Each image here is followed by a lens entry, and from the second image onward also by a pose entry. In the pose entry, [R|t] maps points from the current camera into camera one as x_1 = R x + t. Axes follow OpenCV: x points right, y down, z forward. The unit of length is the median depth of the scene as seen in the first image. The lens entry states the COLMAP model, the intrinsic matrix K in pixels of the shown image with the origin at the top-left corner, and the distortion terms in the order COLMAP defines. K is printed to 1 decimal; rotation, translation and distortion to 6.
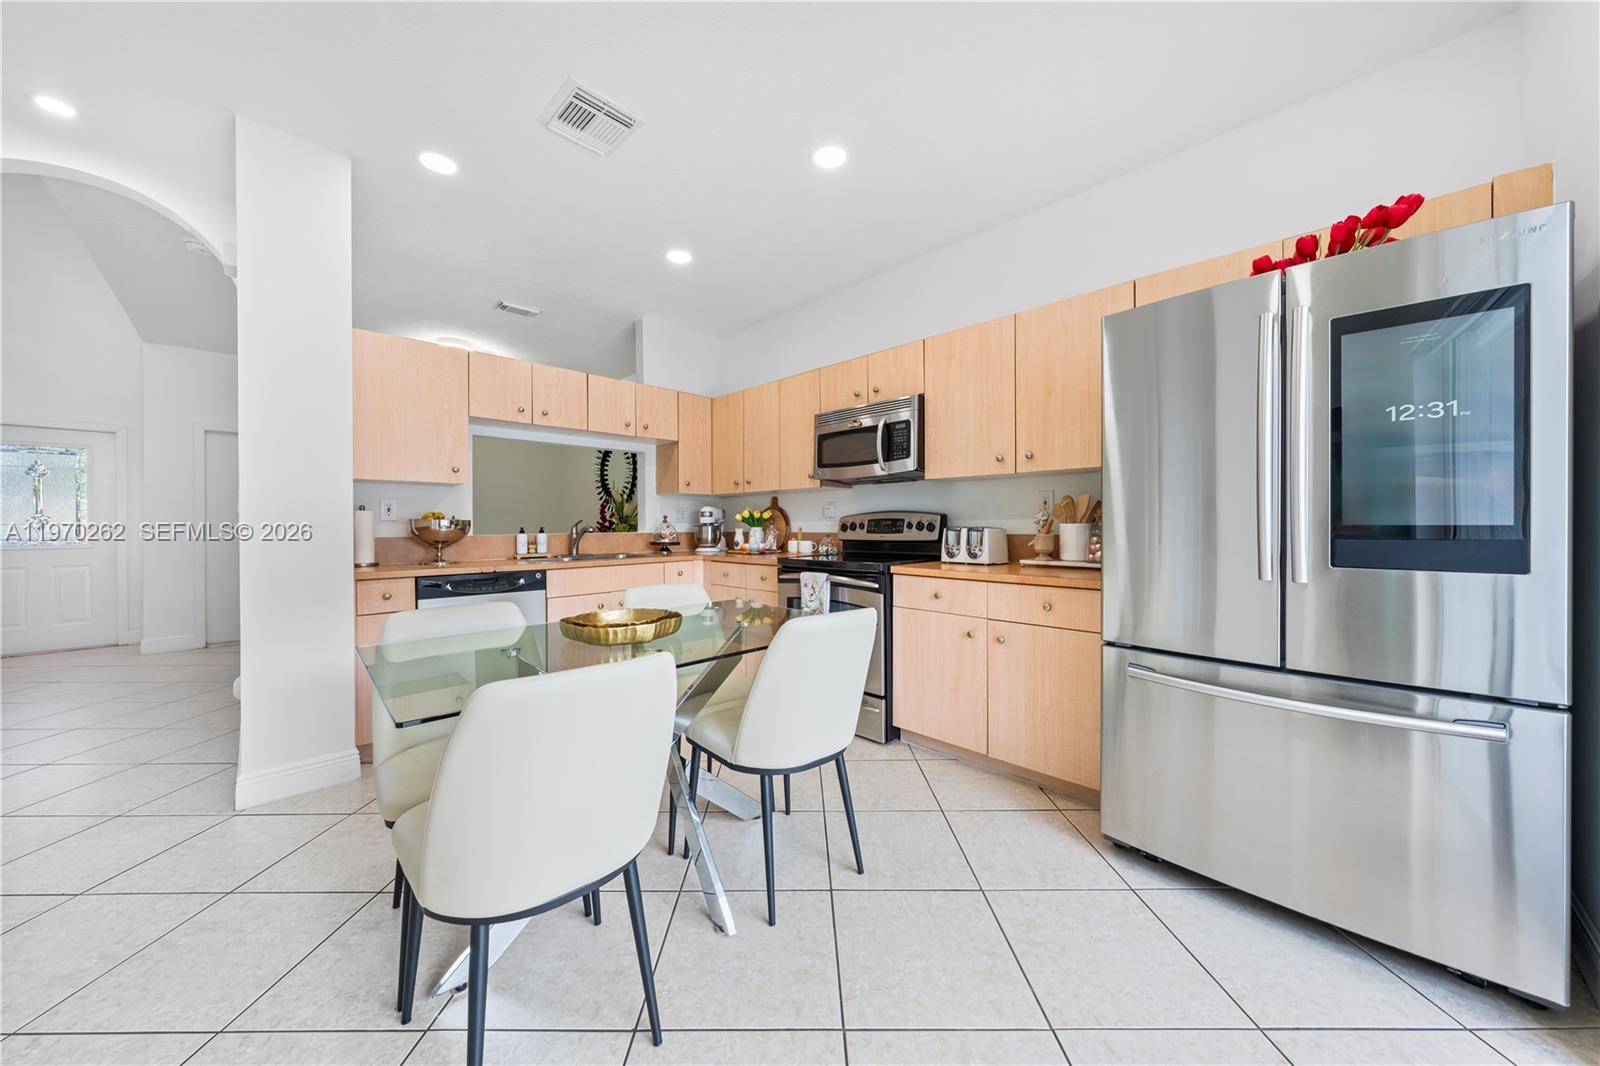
lens RADIAL K [[543.5, 0, 796.9], [0, 543.5, 531.2], [0, 0, 1]] dist [-0.000939, 0.000040]
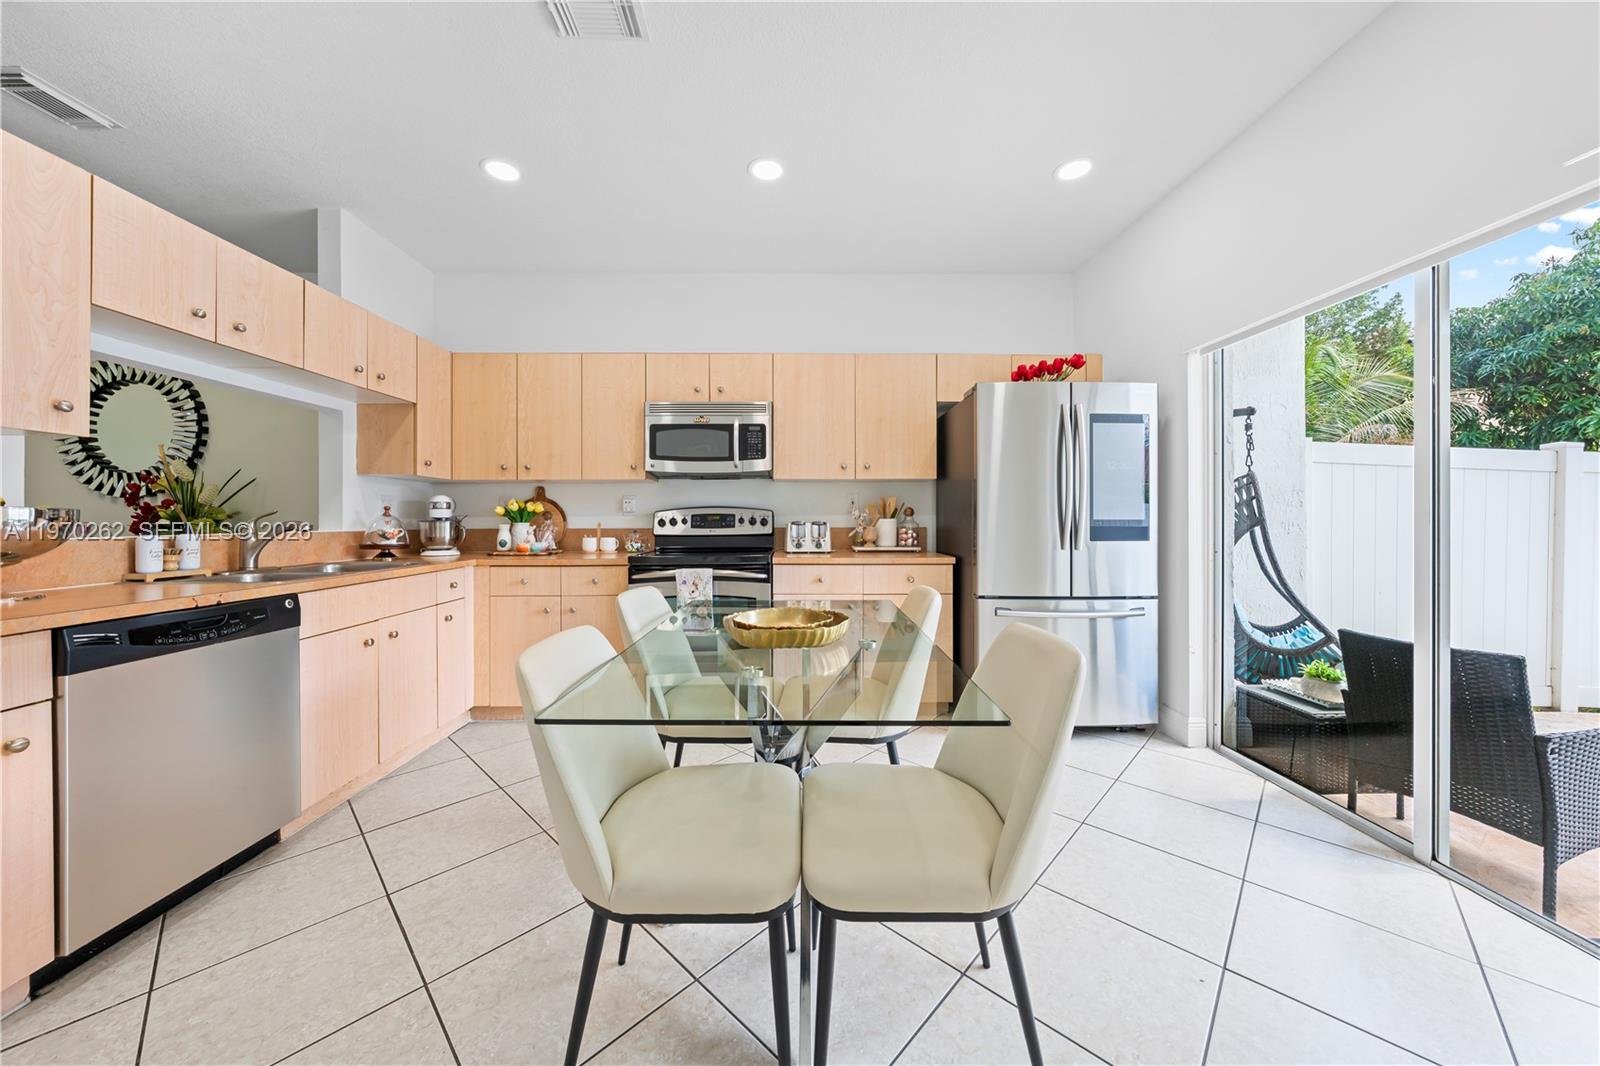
lens RADIAL K [[543.5, 0, 796.9], [0, 543.5, 531.2], [0, 0, 1]] dist [-0.000939, 0.000040]
pose [[0.695093, -0.013864, 0.718786, -0.490356], [0.008572, 0.999903, 0.010998, -0.000197], [-0.718869, -0.001483, 0.695144, 0.172804]]
